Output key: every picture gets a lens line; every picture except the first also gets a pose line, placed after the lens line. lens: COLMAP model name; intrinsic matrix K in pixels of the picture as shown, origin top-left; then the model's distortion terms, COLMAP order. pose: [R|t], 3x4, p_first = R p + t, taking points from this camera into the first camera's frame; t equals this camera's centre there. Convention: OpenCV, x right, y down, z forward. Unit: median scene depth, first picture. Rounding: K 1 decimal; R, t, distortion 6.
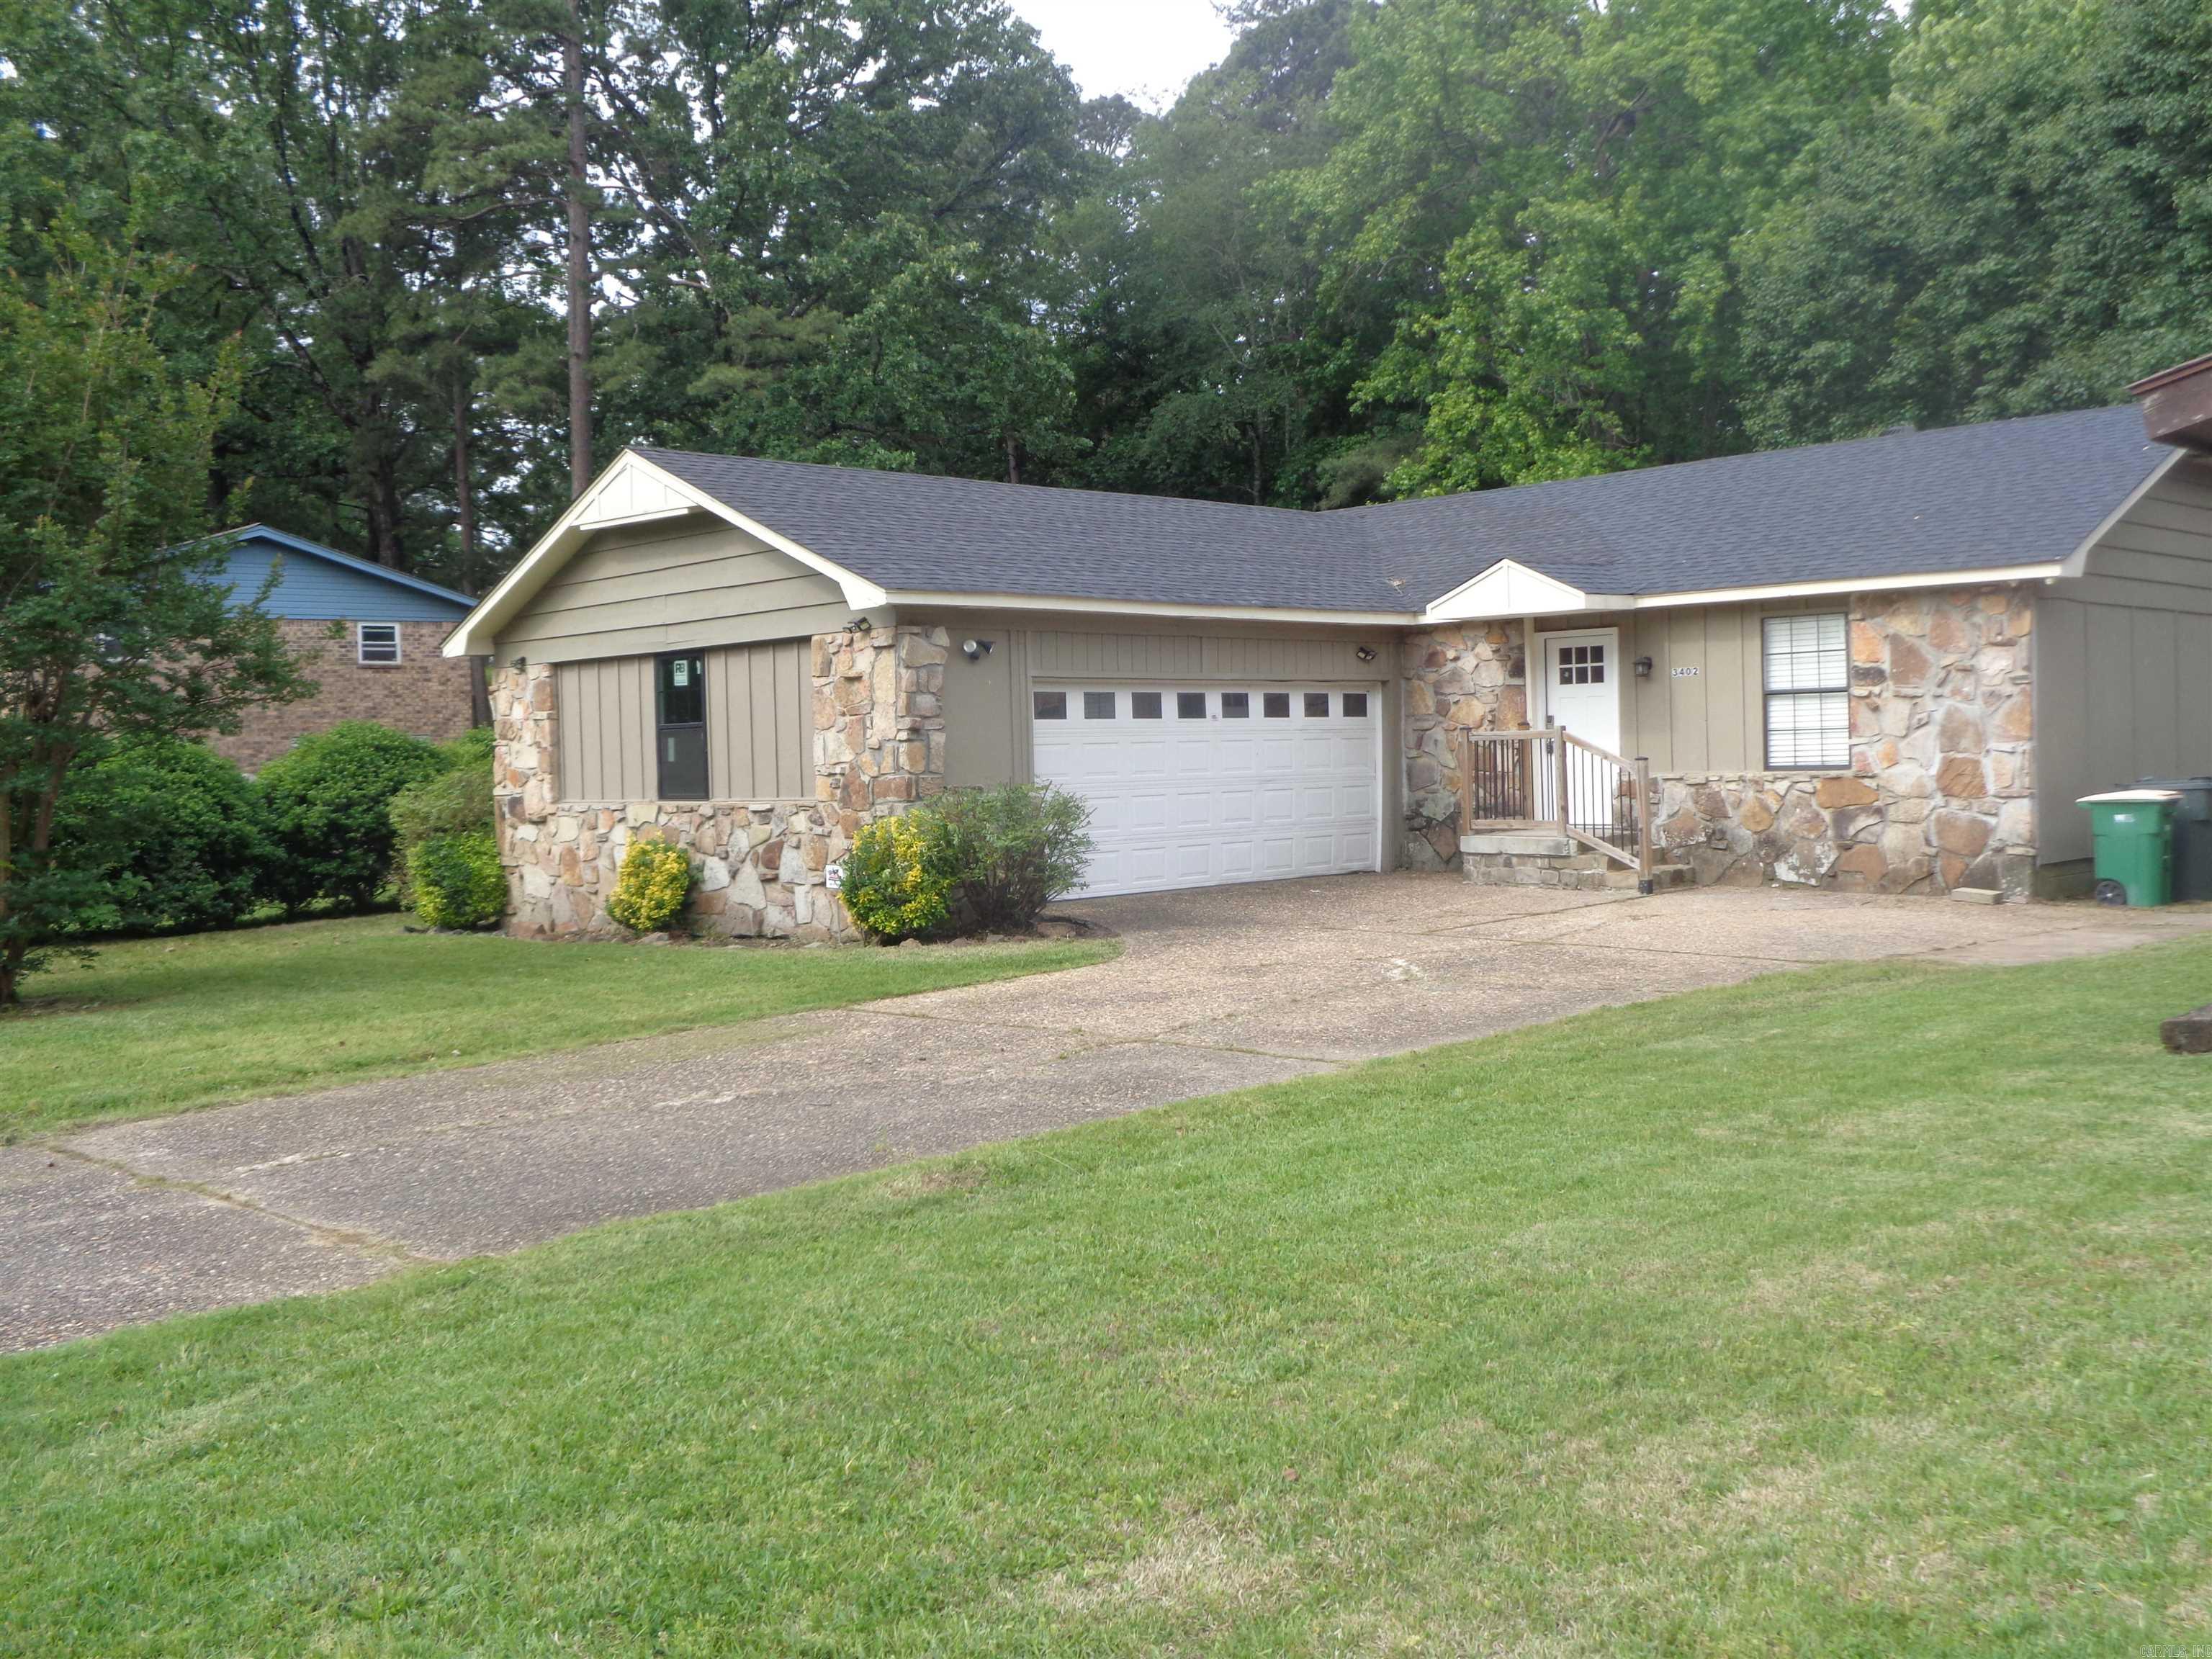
lens RADIAL K [[2022.1, 0, 1120.2], [0, 2022.1, 790.5], [0, 0, 1]] dist [-0.010958, -0.006865]
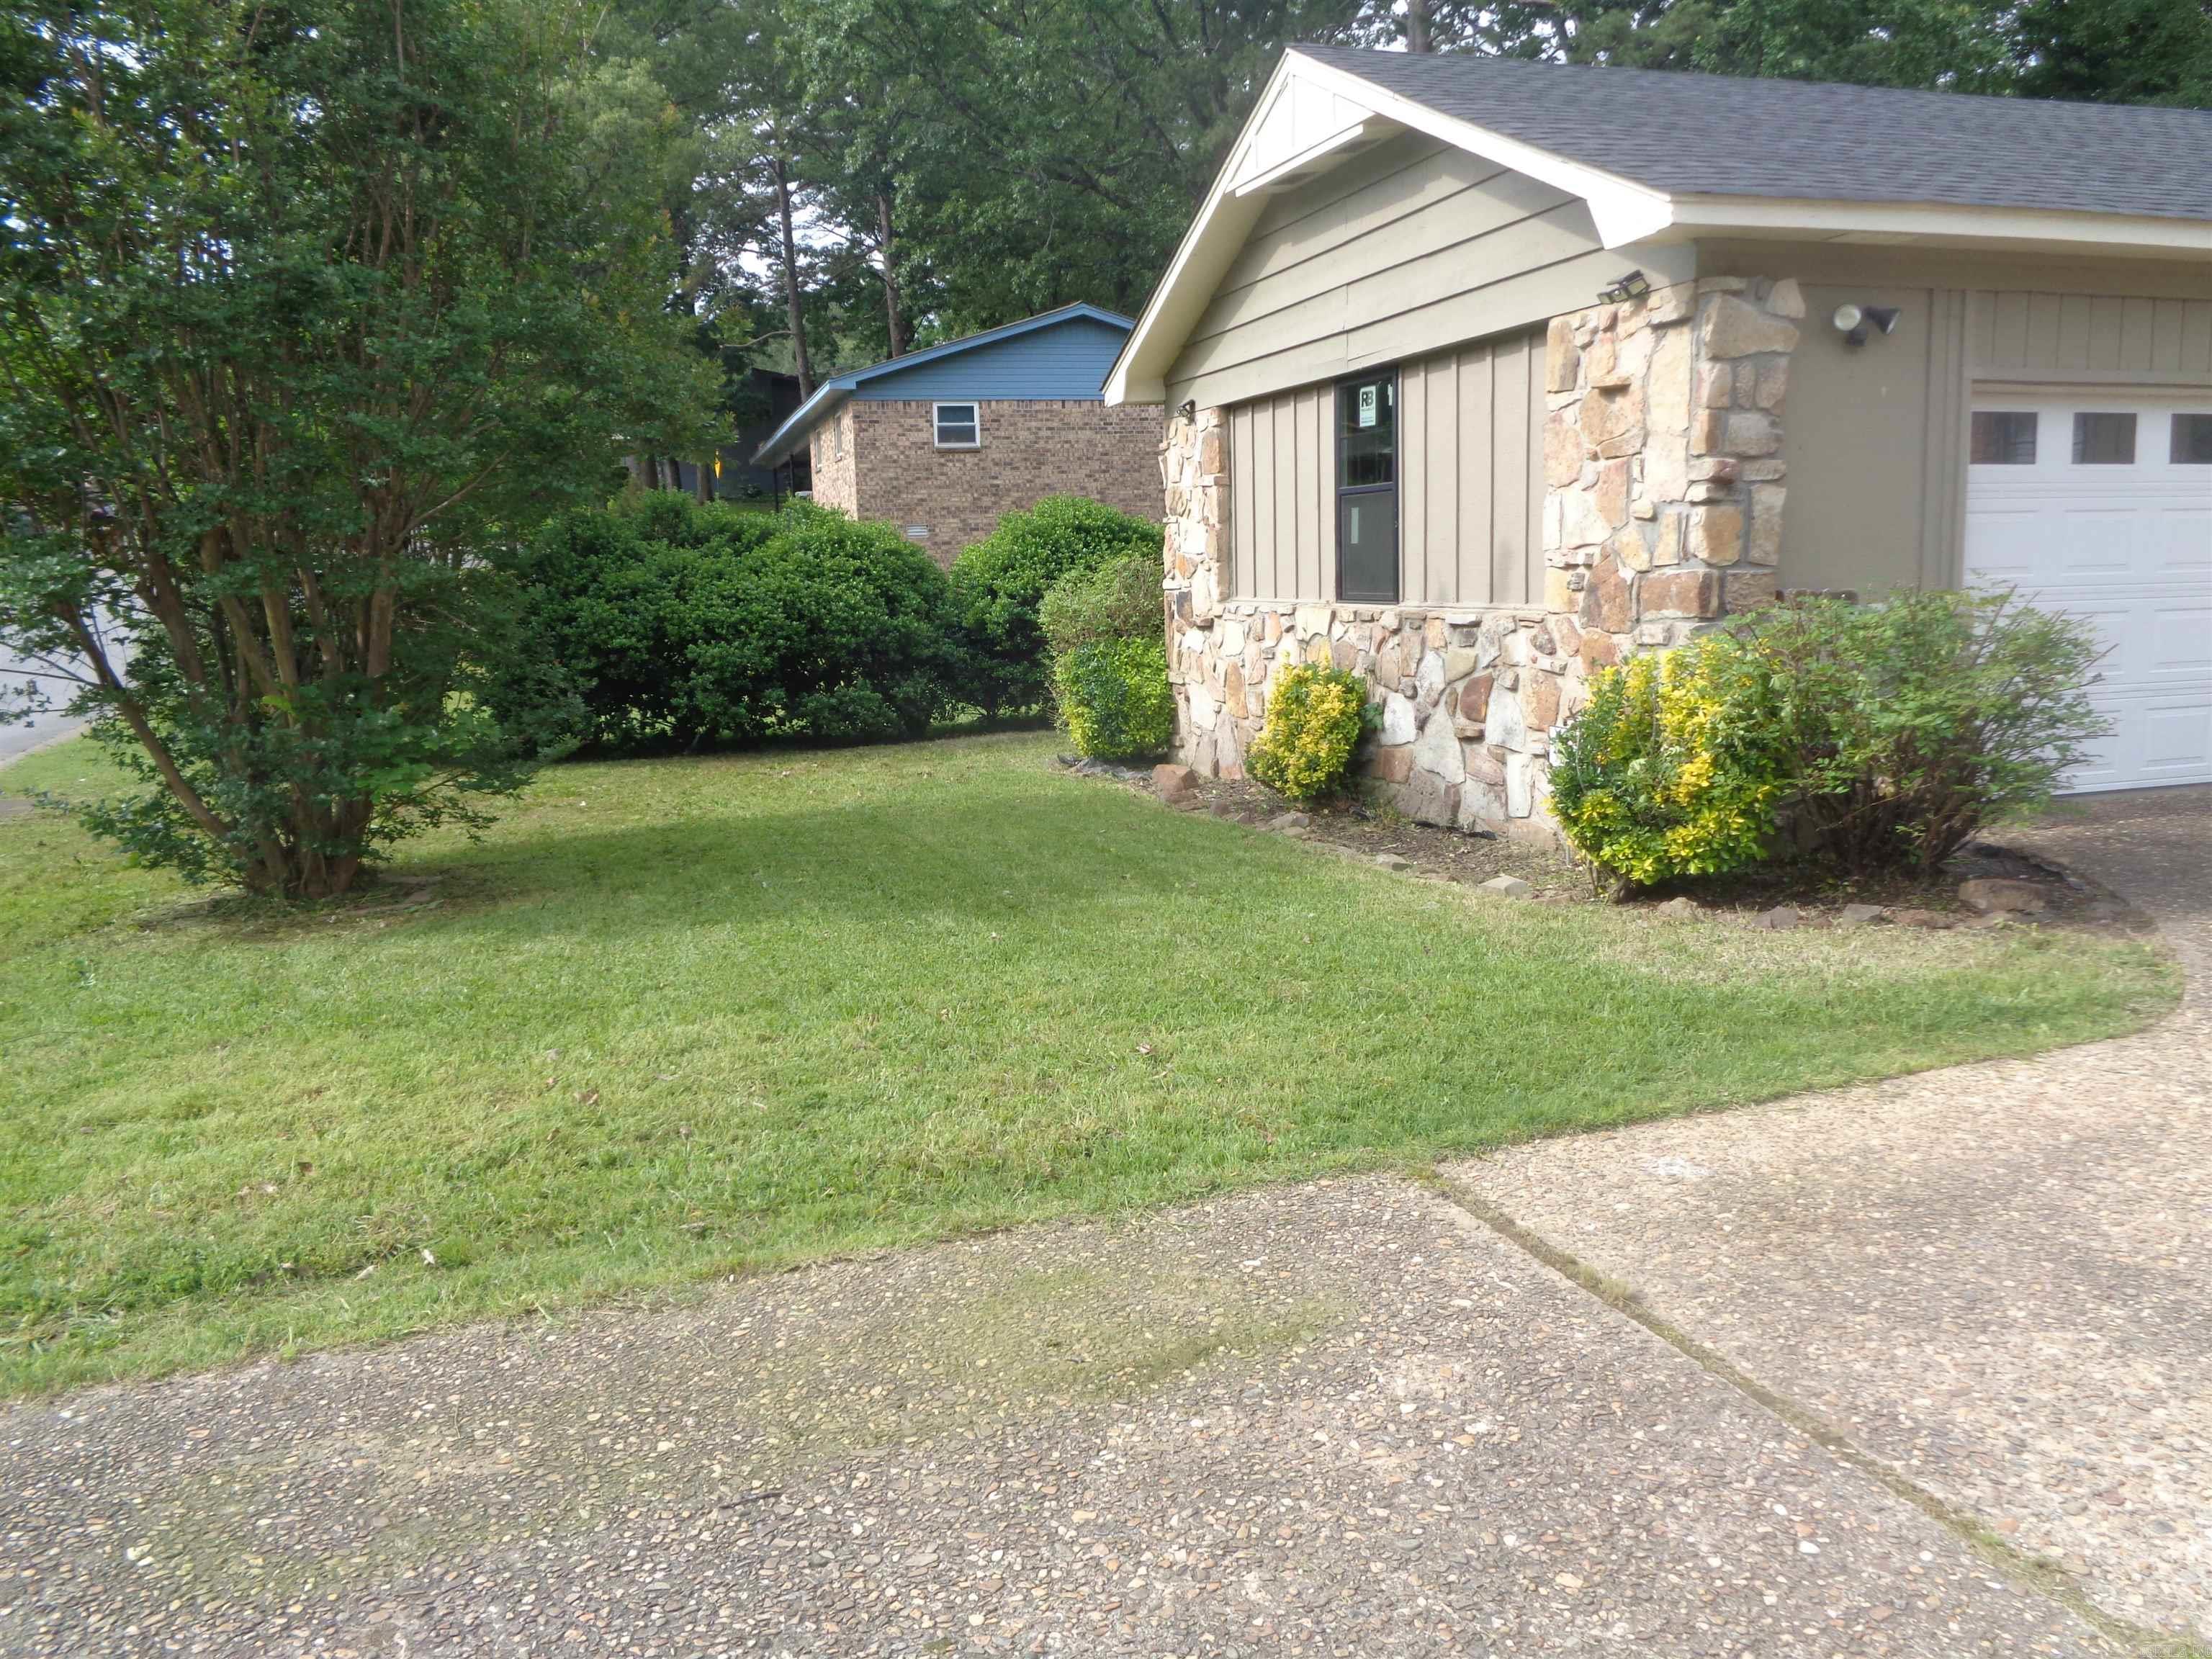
lens RADIAL K [[1720.9, 0, 1106.0], [0, 1720.9, 829.5], [0, 0, 1]] dist [-0.027143, -0.000322]
pose [[0.888099, 0.073343, -0.453764, -0.031895], [-0.005007, 0.988673, 0.150000, -0.005957], [0.459626, -0.130943, 0.878407, 0.470056]]
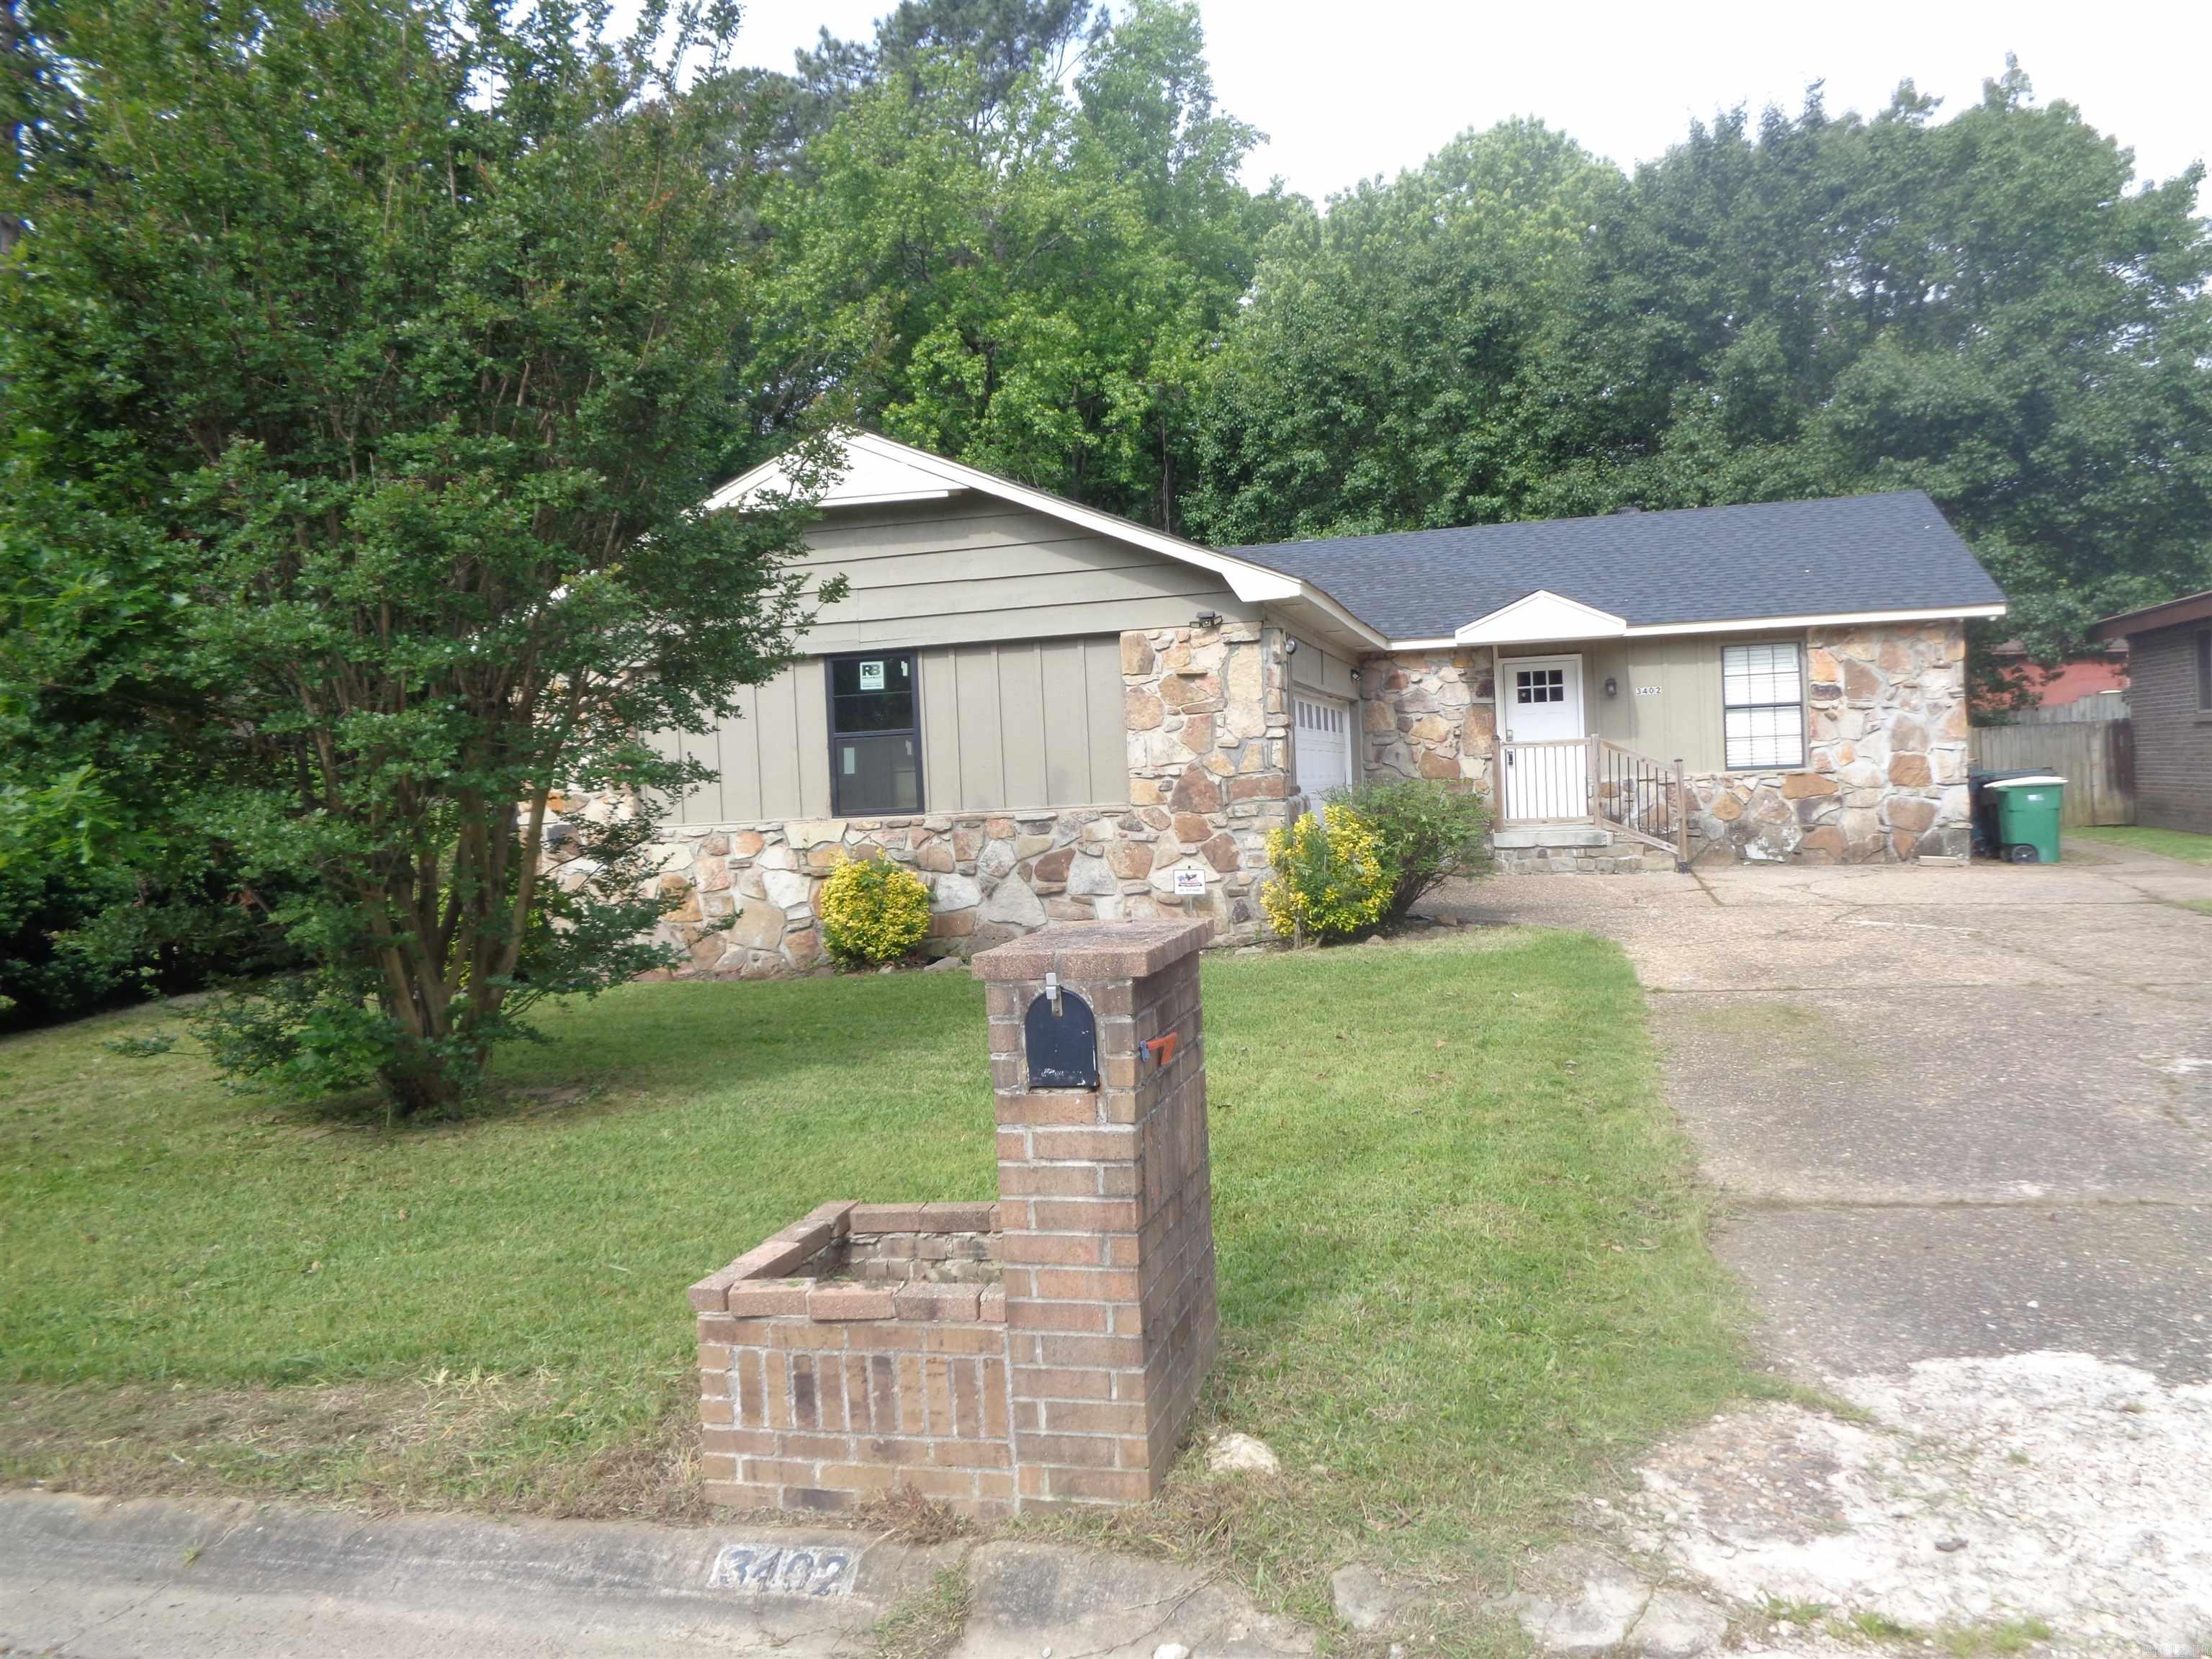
lens RADIAL K [[1720.9, 0, 1106.0], [0, 1720.9, 829.5], [0, 0, 1]] dist [-0.027143, -0.000322]
pose [[0.864511, -0.025493, 0.501967, -0.530805], [0.031718, 0.999489, -0.003867, 0.017839], [-0.501612, 0.019265, 0.864878, 0.289415]]
